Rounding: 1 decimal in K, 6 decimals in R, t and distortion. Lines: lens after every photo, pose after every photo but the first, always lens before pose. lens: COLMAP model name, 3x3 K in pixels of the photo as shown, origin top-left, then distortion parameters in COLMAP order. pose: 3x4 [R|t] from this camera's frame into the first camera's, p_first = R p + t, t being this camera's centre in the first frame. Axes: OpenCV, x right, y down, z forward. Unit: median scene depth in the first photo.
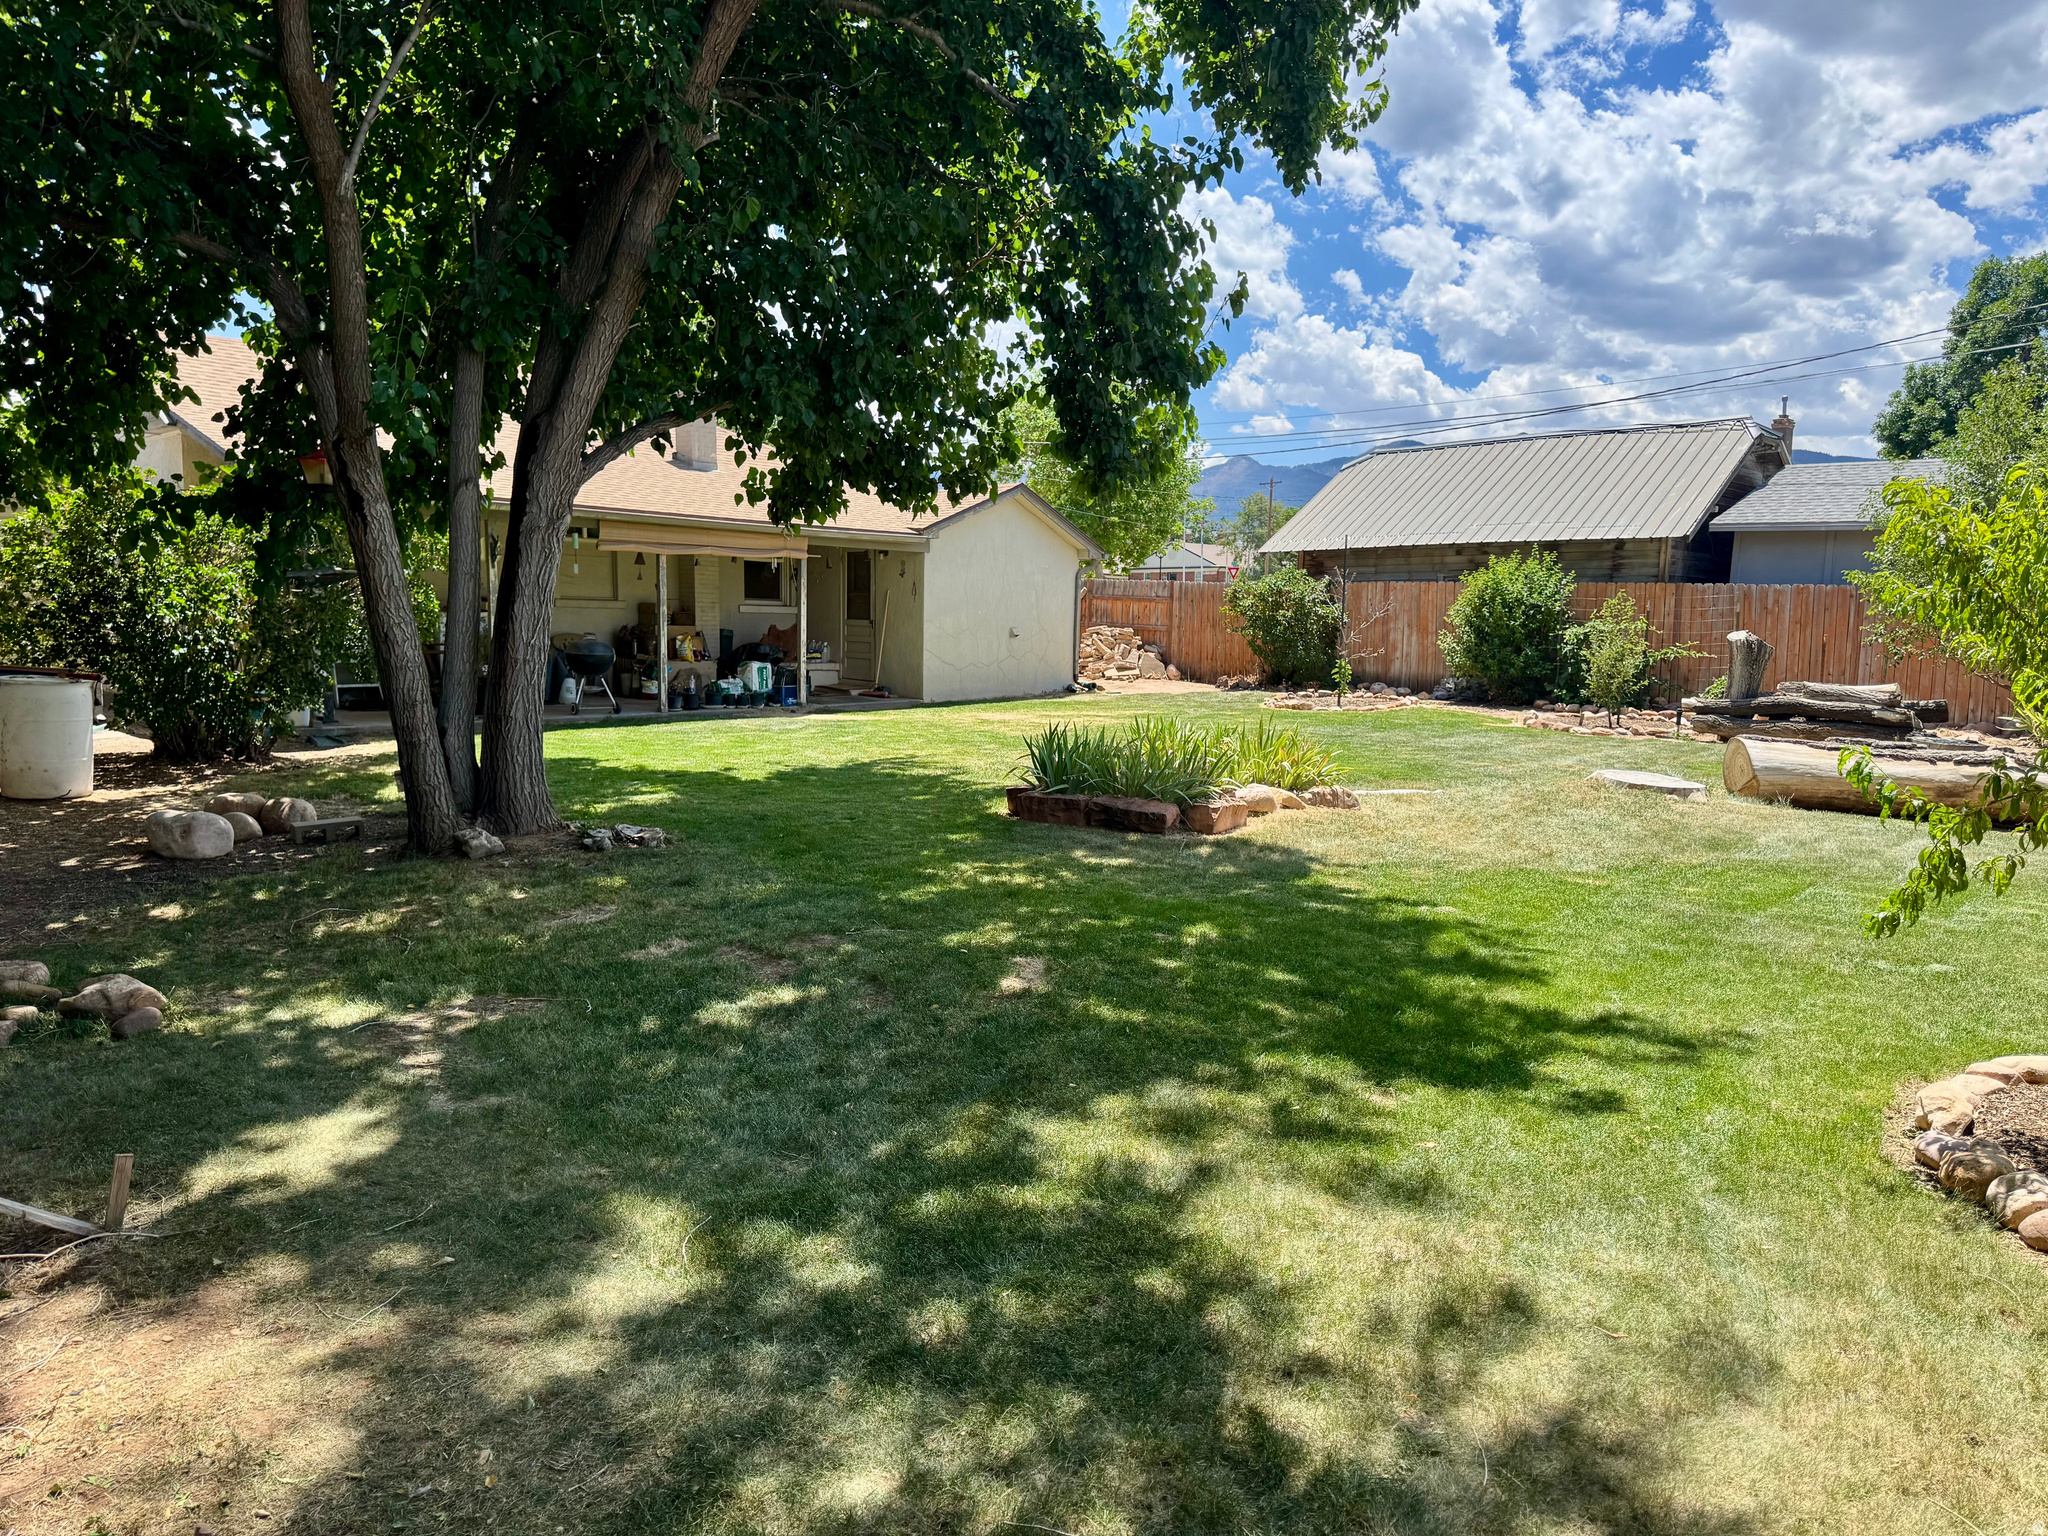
lens RADIAL K [[1442.5, 0, 1024.0], [0, 1442.5, 768.0], [0, 0, 1]] dist [0.125768, -0.186556]
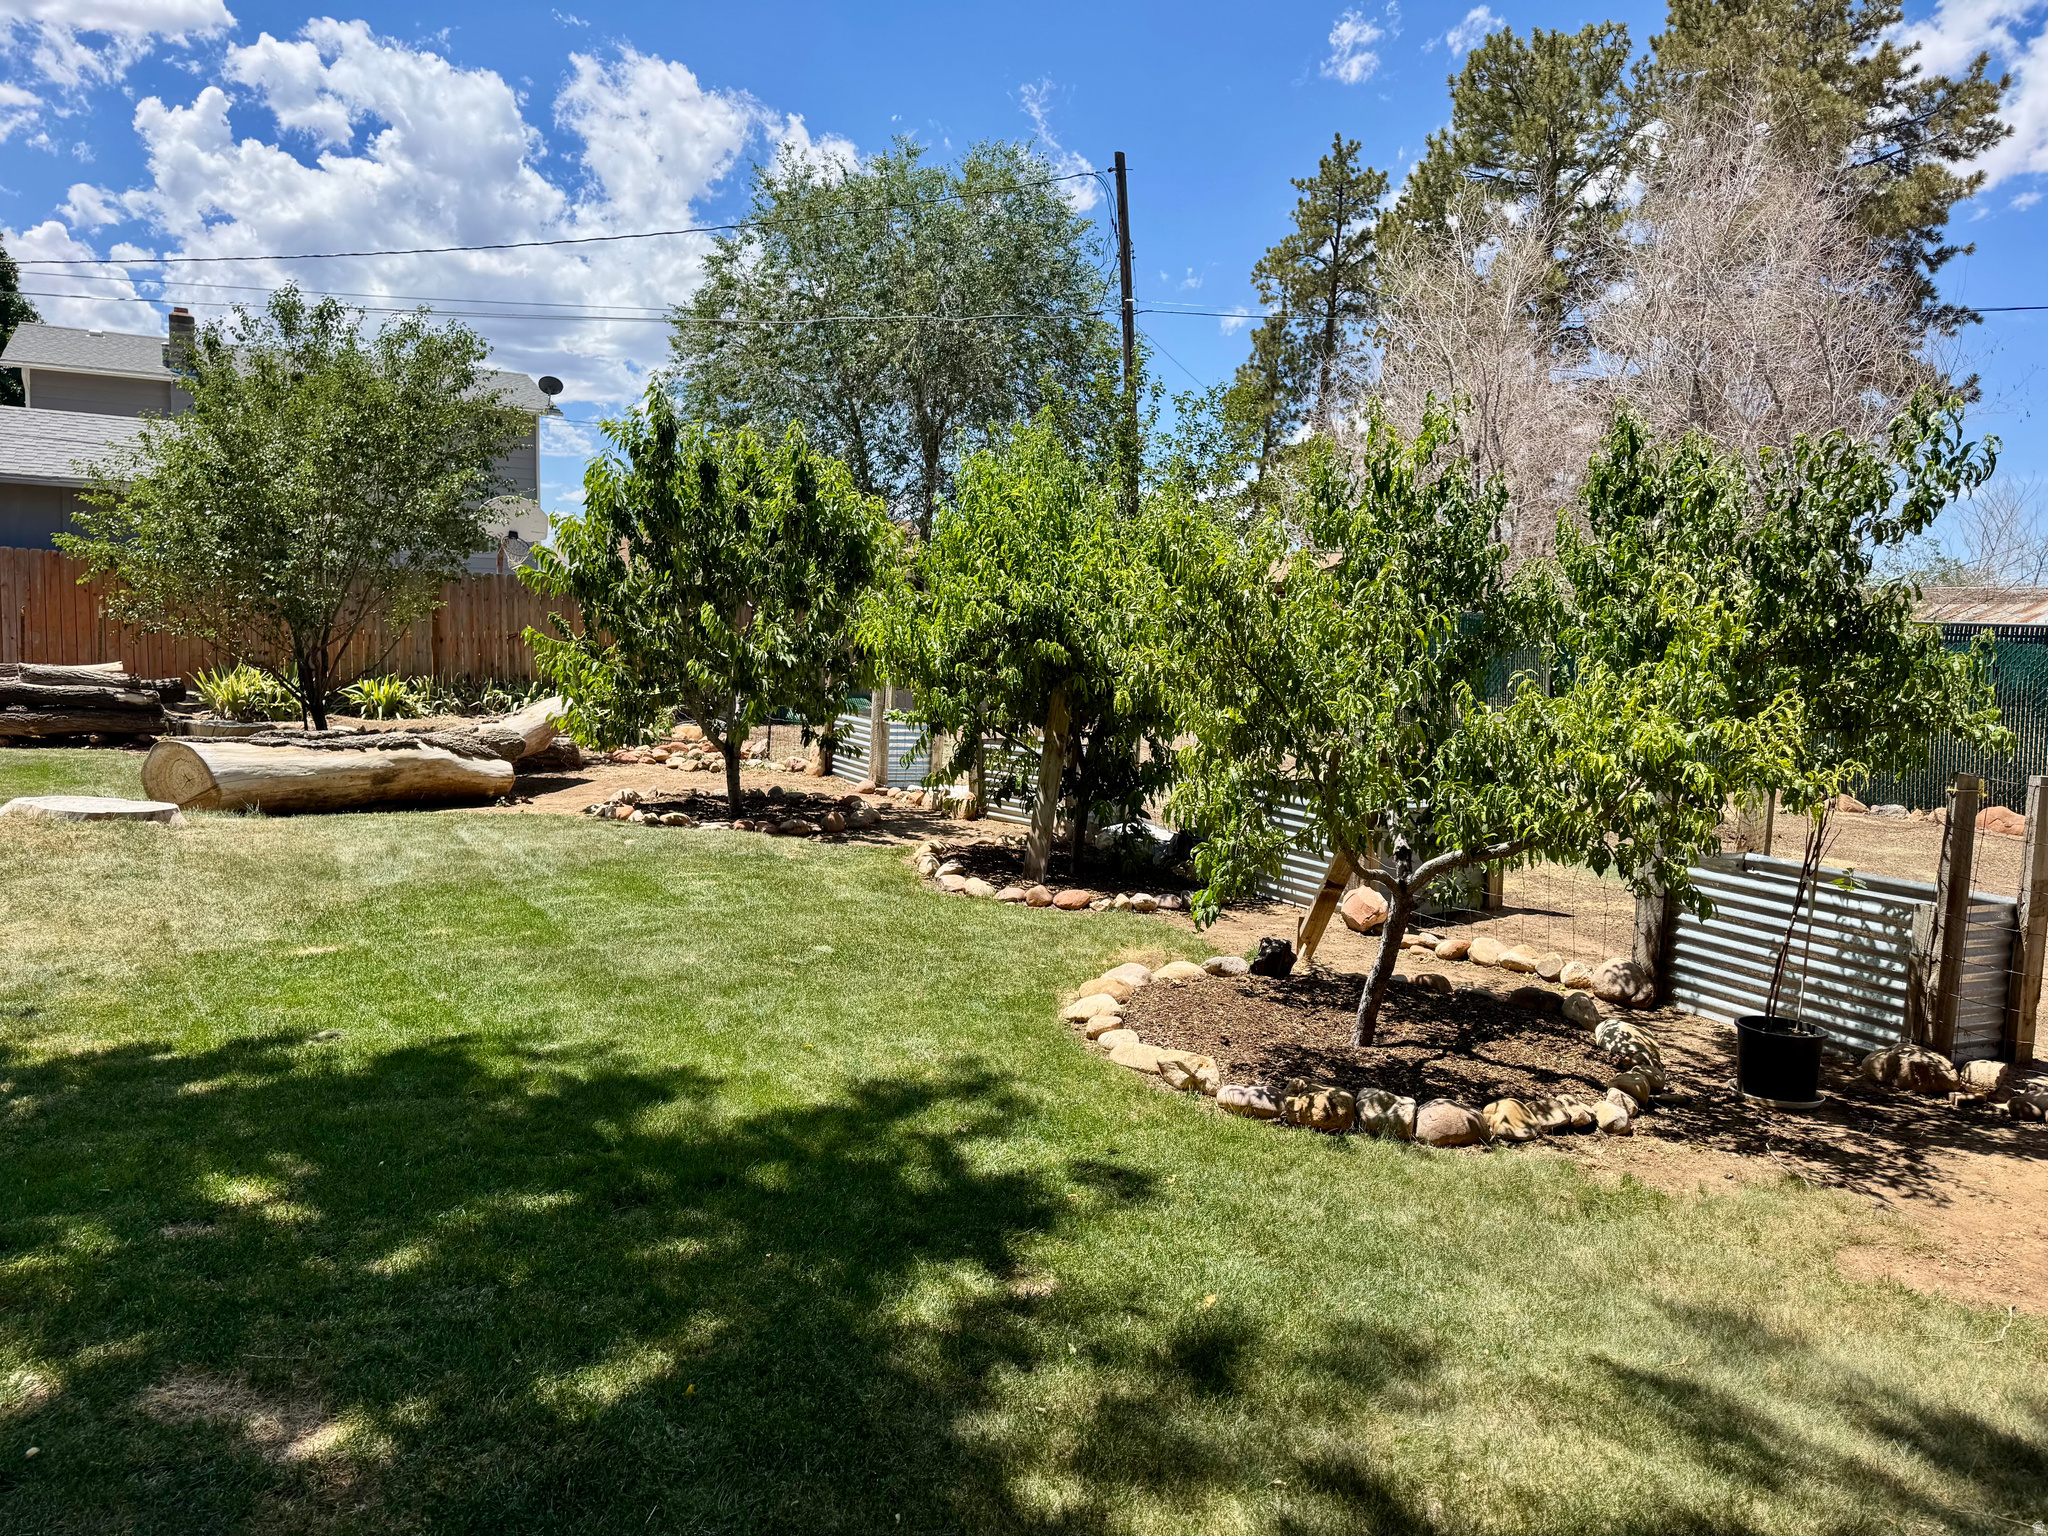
lens RADIAL K [[1484.4, 0, 949.0], [0, 1484.4, 768.0], [0, 0, 1]] dist [0.007899, -0.043484]
pose [[0.242975, -0.104050, 0.964436, -0.406398], [0.072365, 0.993404, 0.088944, -0.092254], [-0.967330, 0.048180, 0.248902, 0.722960]]
